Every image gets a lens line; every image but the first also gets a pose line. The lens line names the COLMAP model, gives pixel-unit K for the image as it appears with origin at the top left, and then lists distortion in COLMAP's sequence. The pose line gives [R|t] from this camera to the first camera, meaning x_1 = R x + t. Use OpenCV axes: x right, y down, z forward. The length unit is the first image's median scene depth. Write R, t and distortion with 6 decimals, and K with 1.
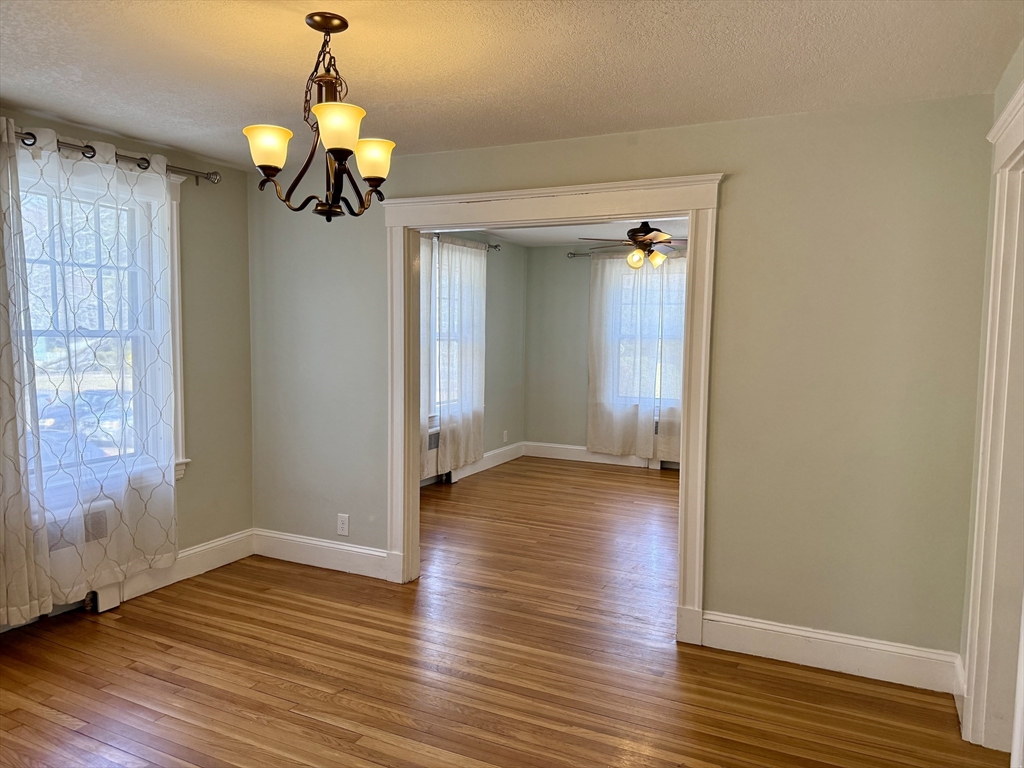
lens RADIAL K [[718.5, 0, 512.0], [0, 718.5, 384.0], [0, 0, 1]] dist [-0.002813, -0.001277]
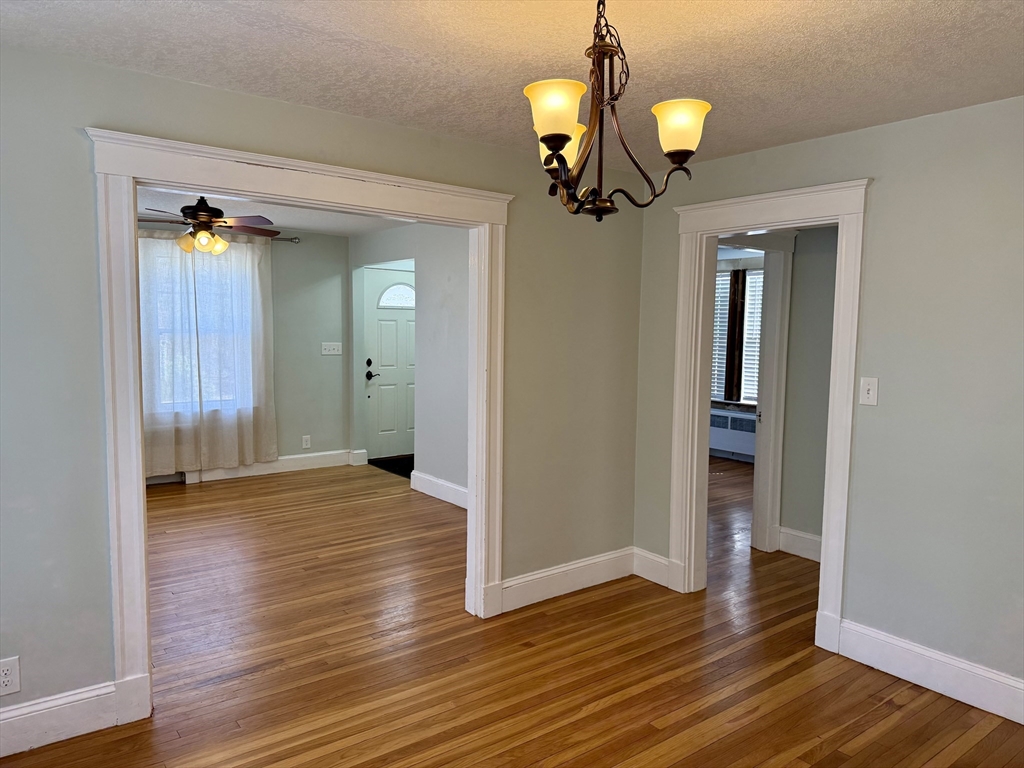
lens RADIAL K [[716.5, 0, 510.9], [0, 716.5, 397.5], [0, 0, 1]] dist [-0.000424, -0.001170]
pose [[0.458005, -0.103619, 0.882890, -0.710468], [0.072168, 0.994239, 0.079249, -0.057576], [-0.886015, 0.027420, 0.462844, 0.496246]]
